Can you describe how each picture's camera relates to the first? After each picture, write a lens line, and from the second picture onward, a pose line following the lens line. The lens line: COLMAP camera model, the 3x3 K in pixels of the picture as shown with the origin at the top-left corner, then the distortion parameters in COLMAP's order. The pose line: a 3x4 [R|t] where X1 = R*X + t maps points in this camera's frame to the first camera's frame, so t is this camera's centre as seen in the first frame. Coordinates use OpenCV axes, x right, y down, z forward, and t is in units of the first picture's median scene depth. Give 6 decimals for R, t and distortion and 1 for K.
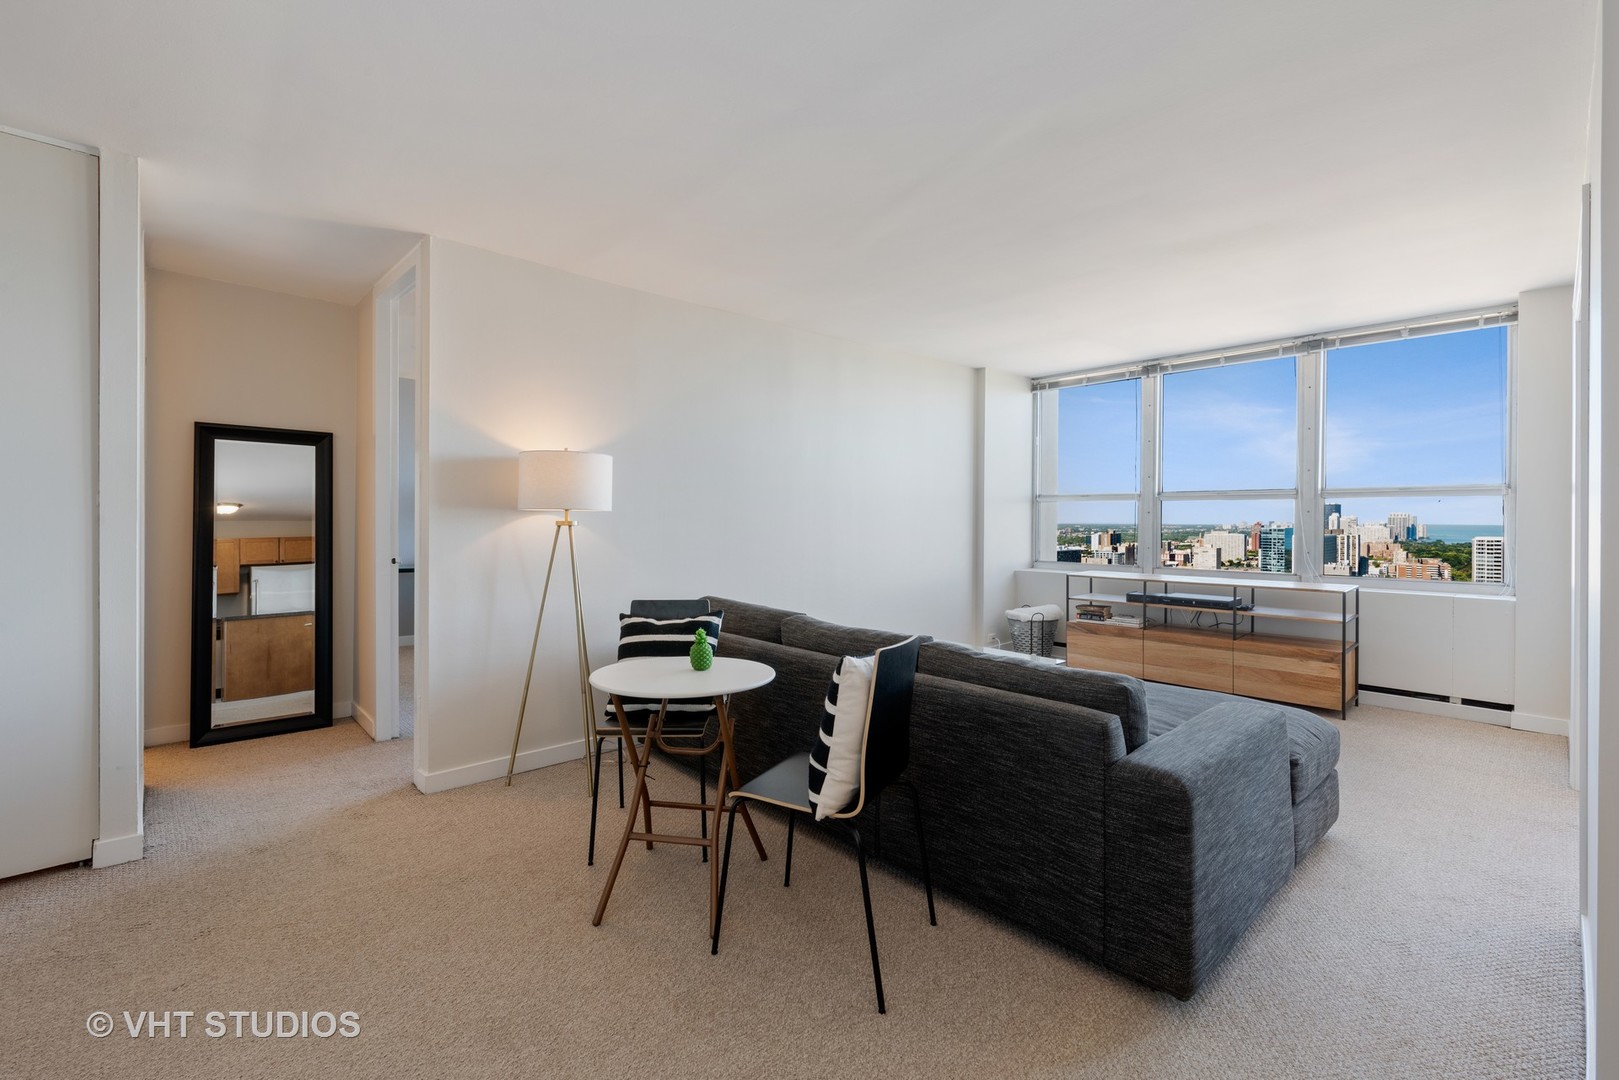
lens RADIAL K [[705.9, 0, 816.4], [0, 705.9, 520.4], [0, 0, 1]] dist [0.001037, -0.000244]
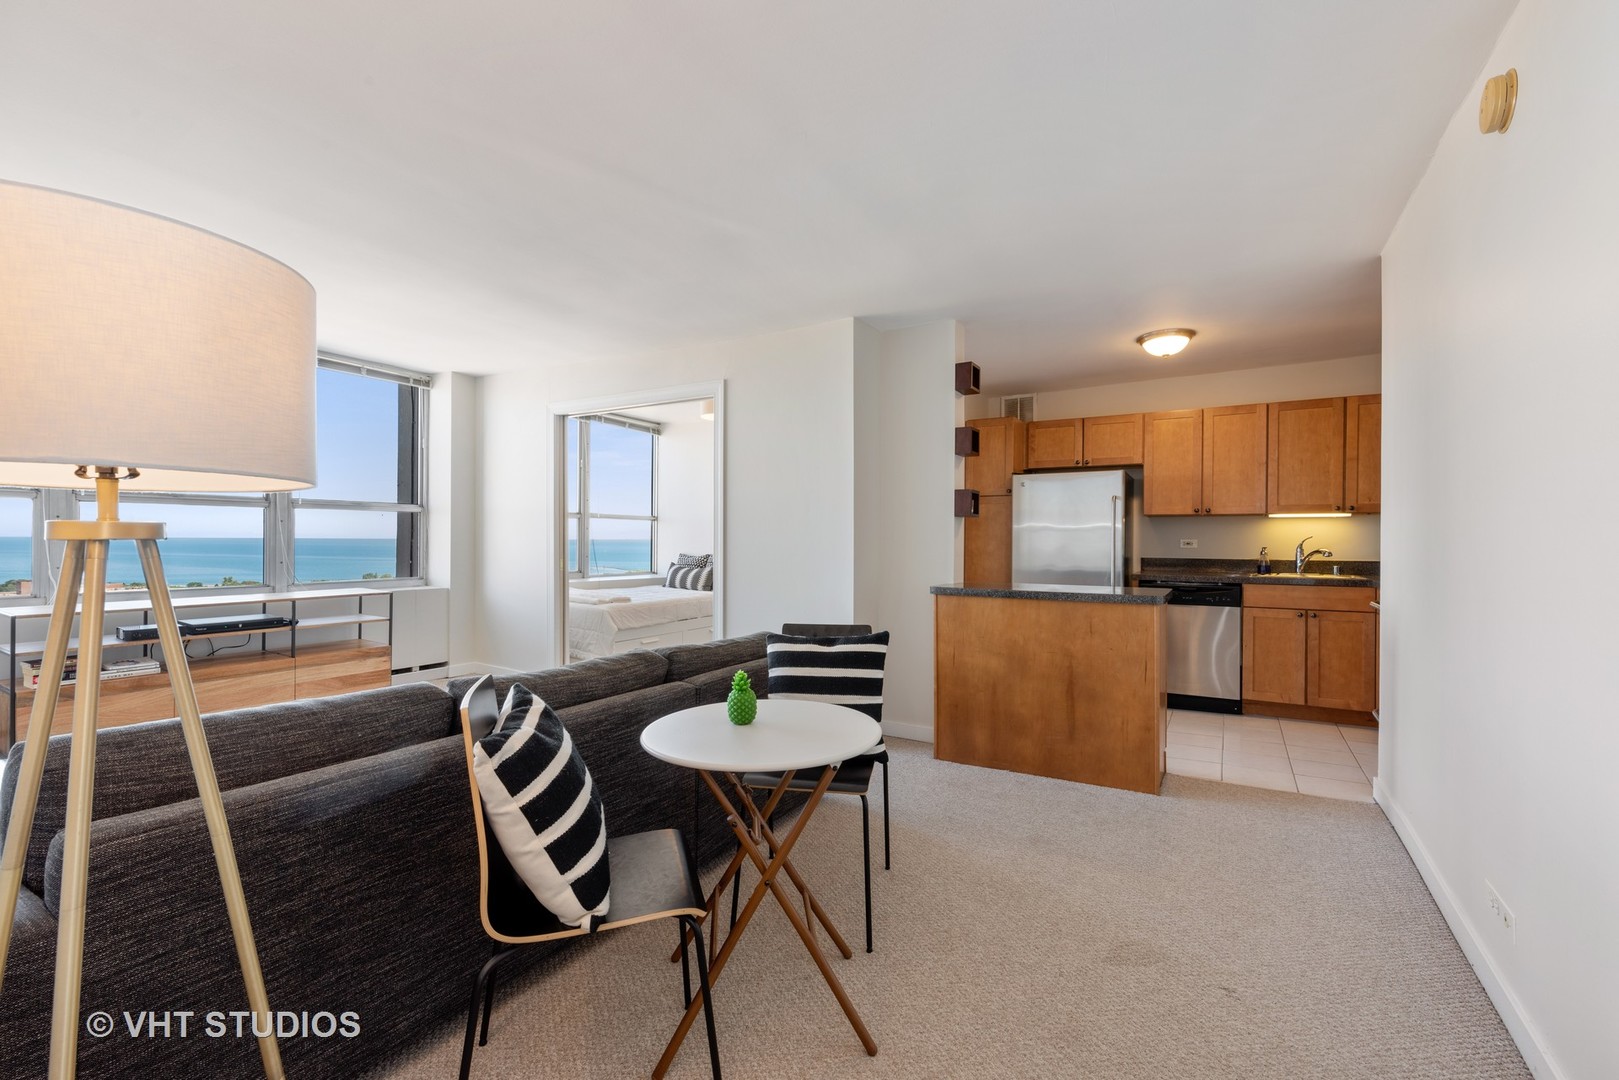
lens RADIAL K [[690.4, 0, 809.5], [0, 690.4, 540.0], [0, 0, 1]] dist [0.000101, -0.000008]
pose [[-0.275404, -0.008255, 0.961293, -0.071218], [-0.005156, 0.999961, 0.007110, 0.000504], [-0.961315, -0.002998, -0.275436, 0.089023]]
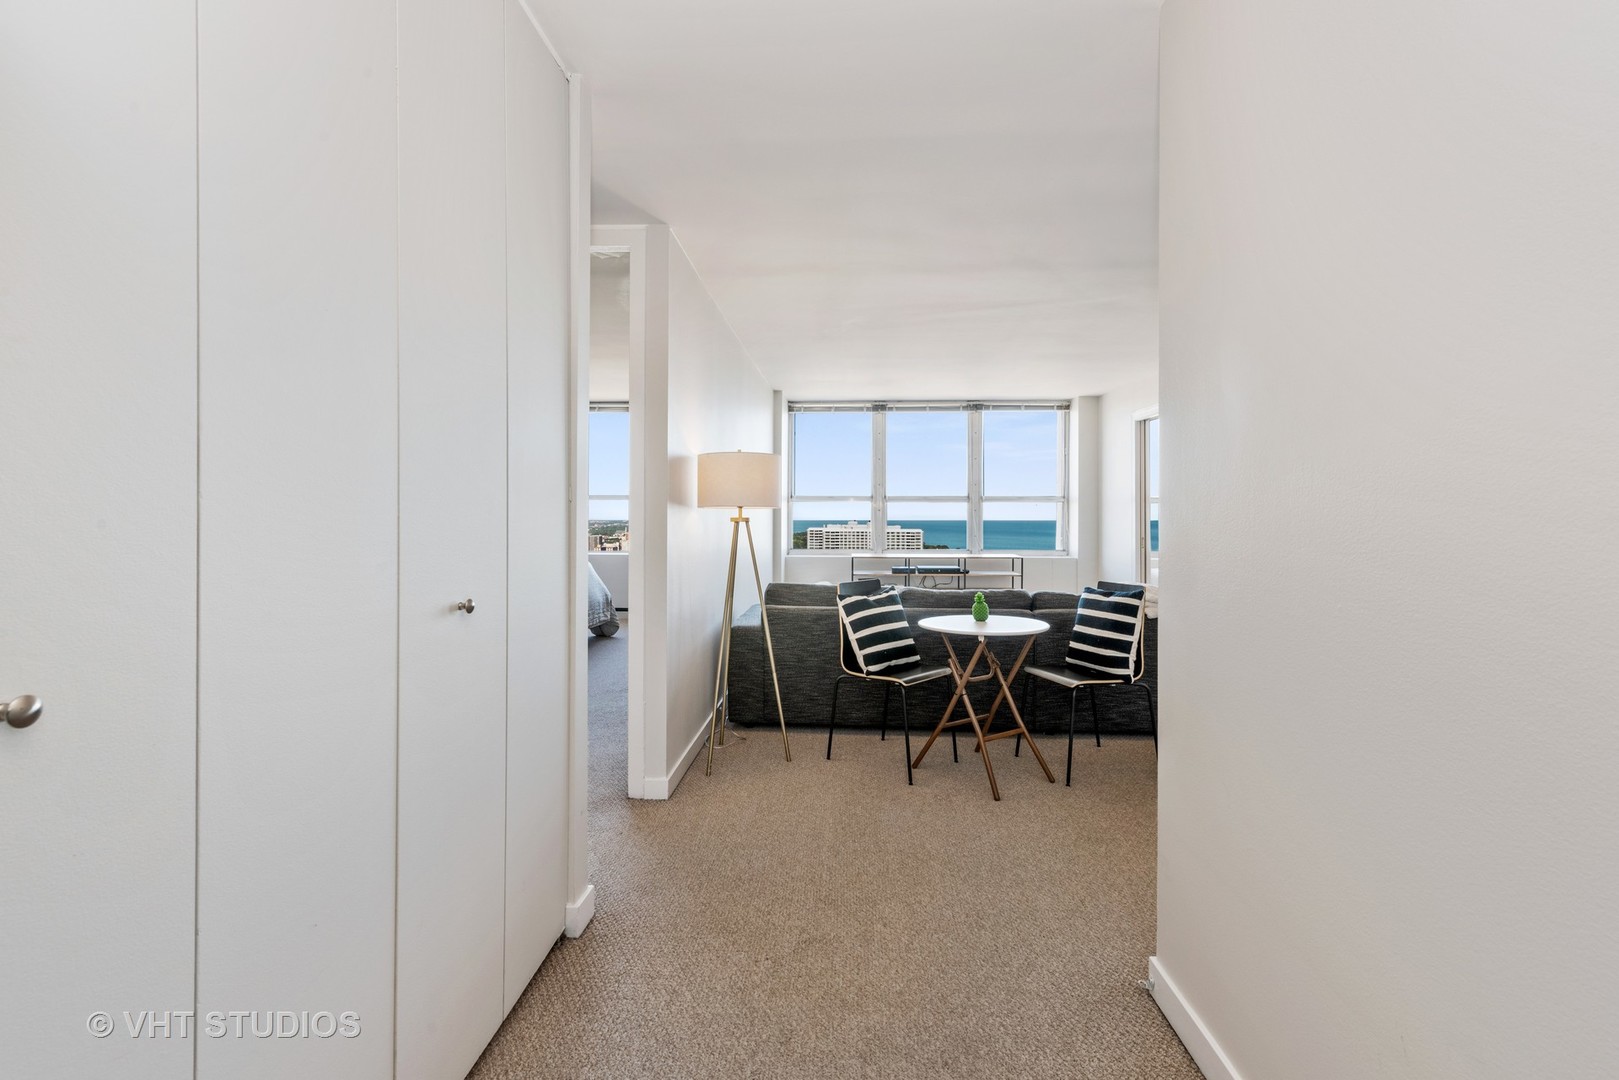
lens RADIAL K [[705.9, 0, 816.4], [0, 705.9, 520.4], [0, 0, 1]] dist [0.001037, -0.000244]
pose [[0.716227, -0.006051, 0.697841, -0.109728], [0.002015, 0.999976, 0.006603, -0.000166], [-0.697864, -0.003323, 0.716222, 0.016536]]
